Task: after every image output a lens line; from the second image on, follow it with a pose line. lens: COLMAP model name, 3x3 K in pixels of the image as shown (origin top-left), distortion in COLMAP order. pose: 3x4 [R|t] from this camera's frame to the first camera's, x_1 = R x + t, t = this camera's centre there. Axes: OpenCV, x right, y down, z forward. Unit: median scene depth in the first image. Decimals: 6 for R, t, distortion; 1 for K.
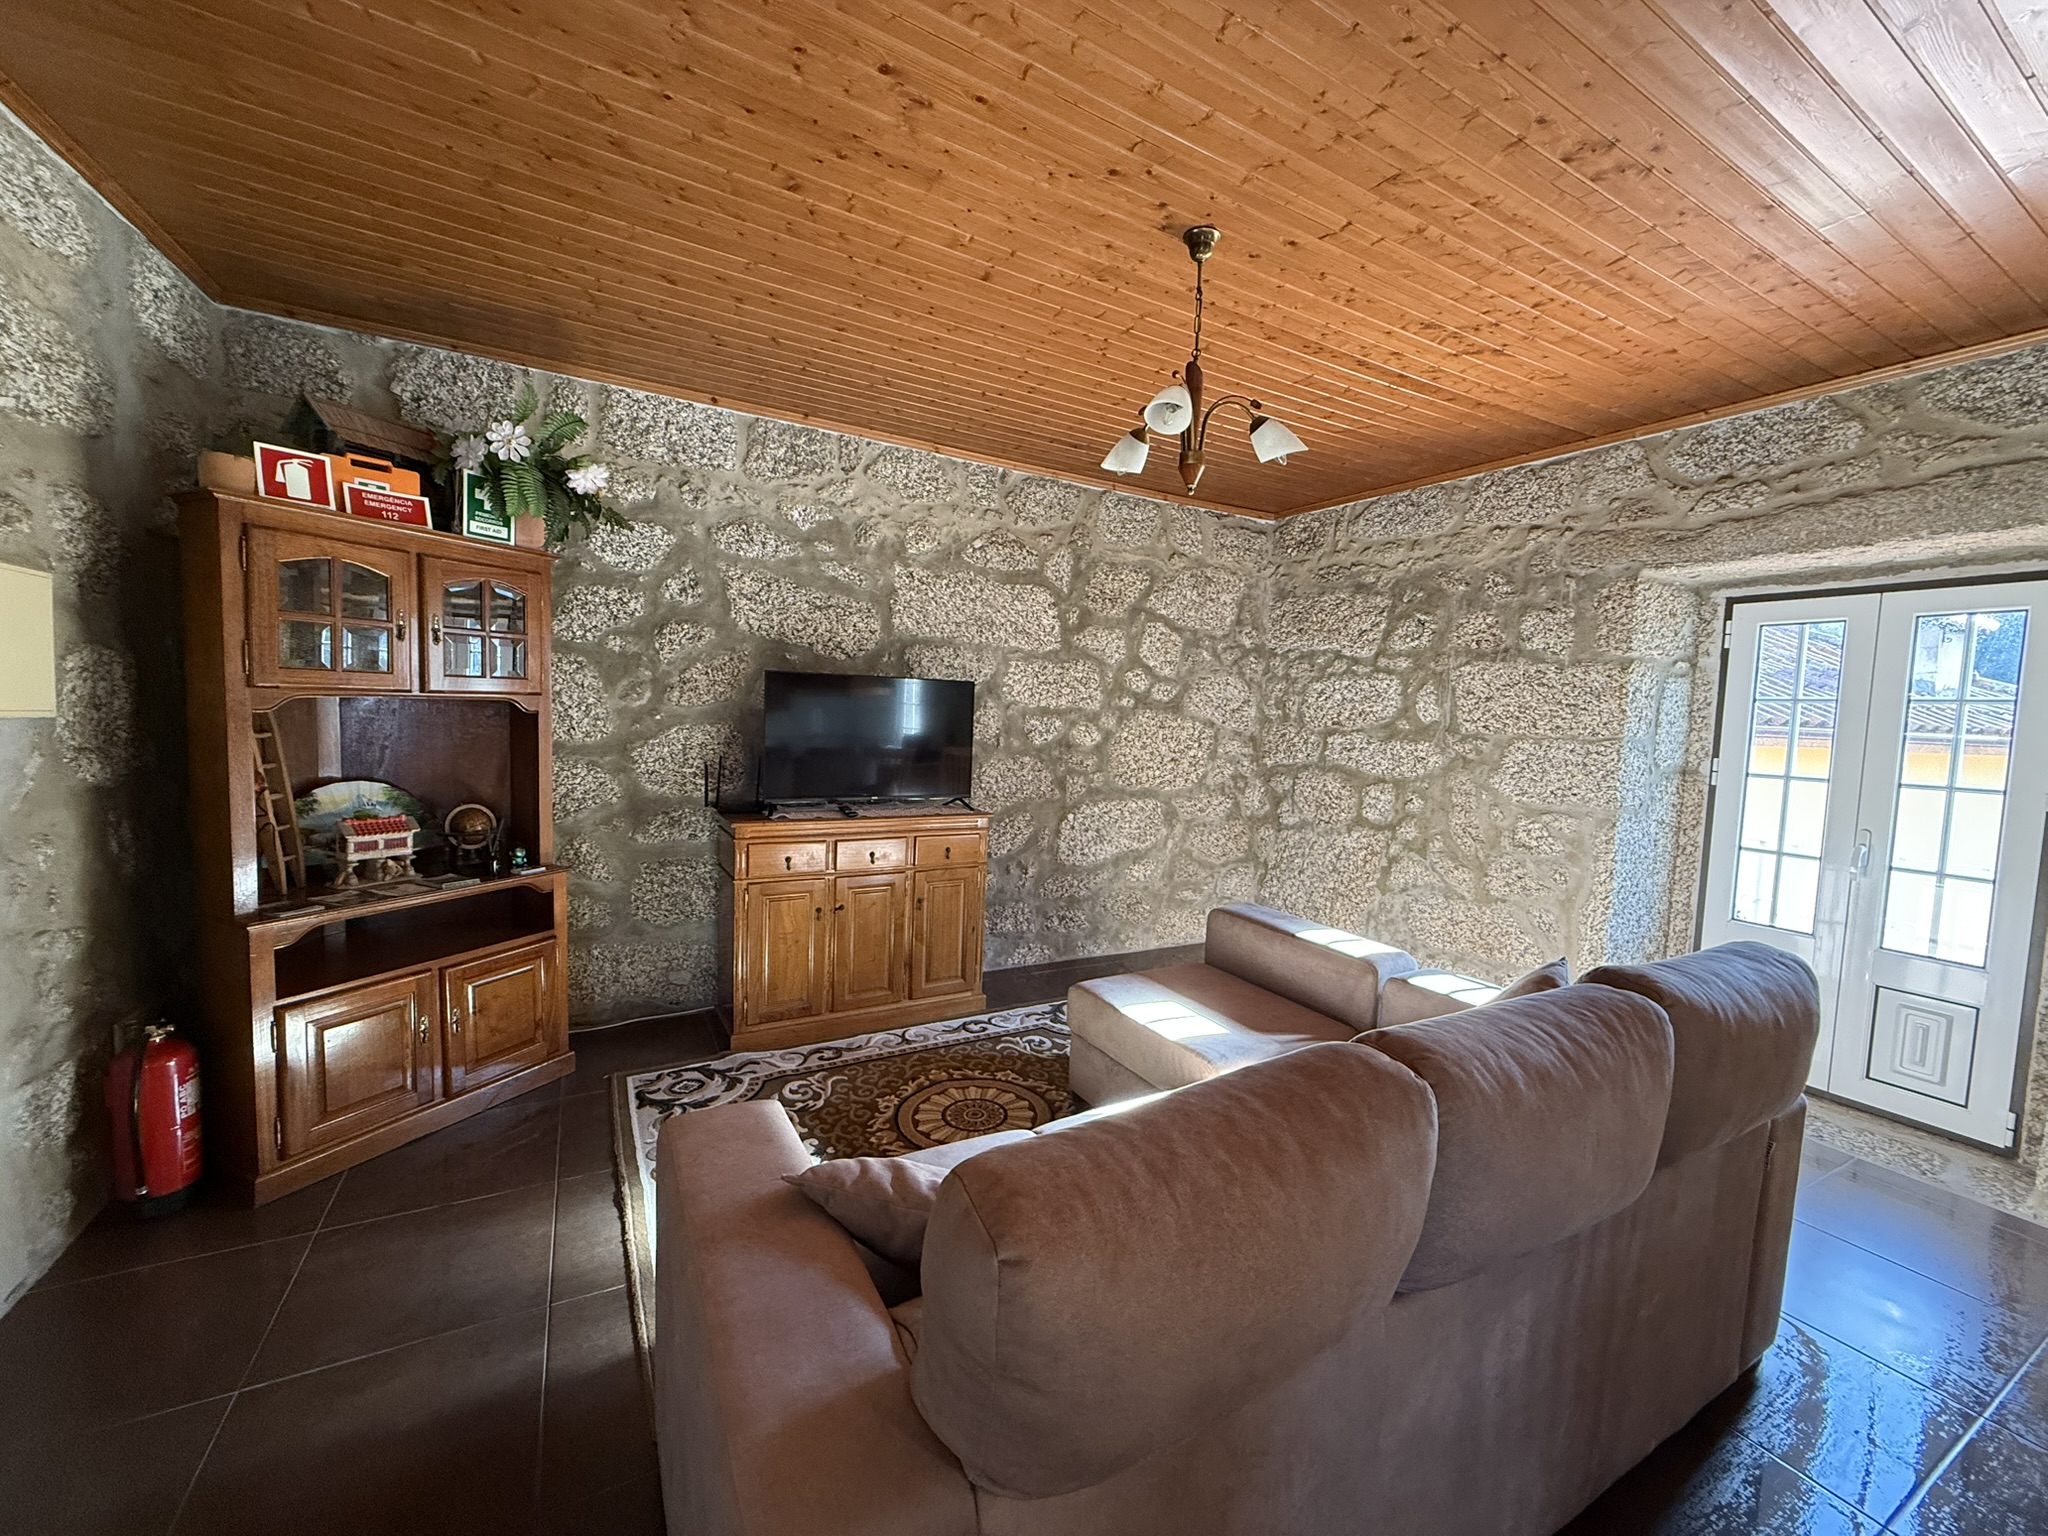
lens RADIAL K [[806.9, 0, 1019.3], [0, 806.9, 765.3], [0, 0, 1]] dist [-0.000876, -0.000117]
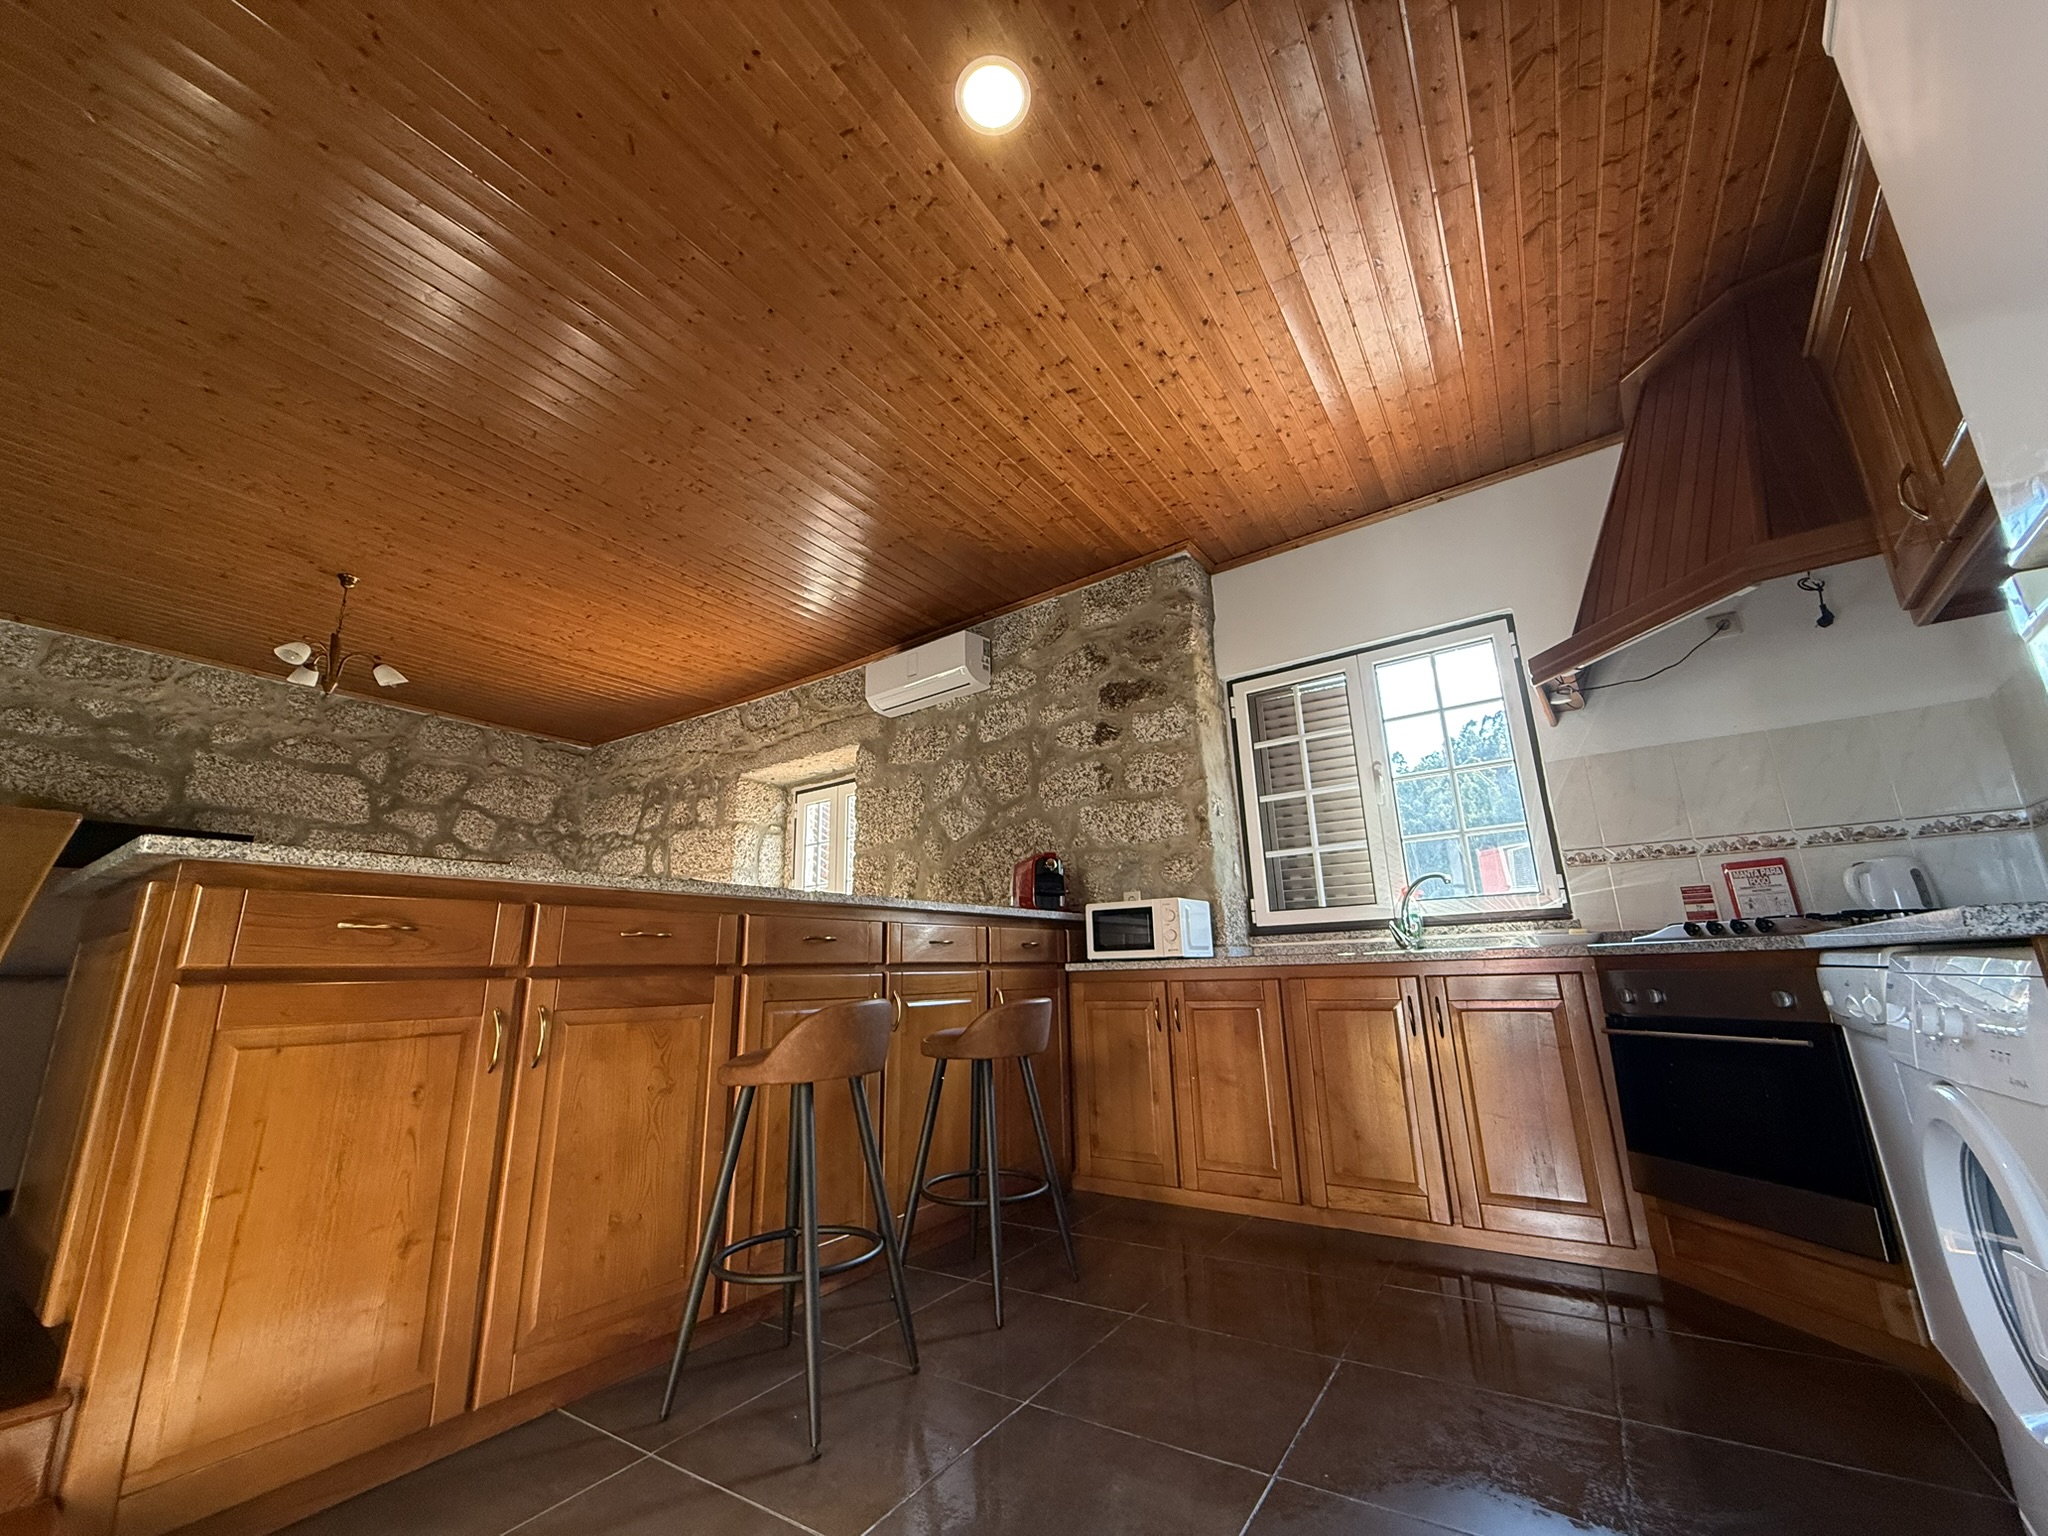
lens RADIAL K [[806.9, 0, 1019.3], [0, 806.9, 765.3], [0, 0, 1]] dist [-0.000876, -0.000117]
pose [[0.887777, 0.053949, 0.457102, 0.409557], [0.095853, 0.949663, -0.298249, 0.275170], [-0.450183, 0.308593, 0.837918, -0.648849]]
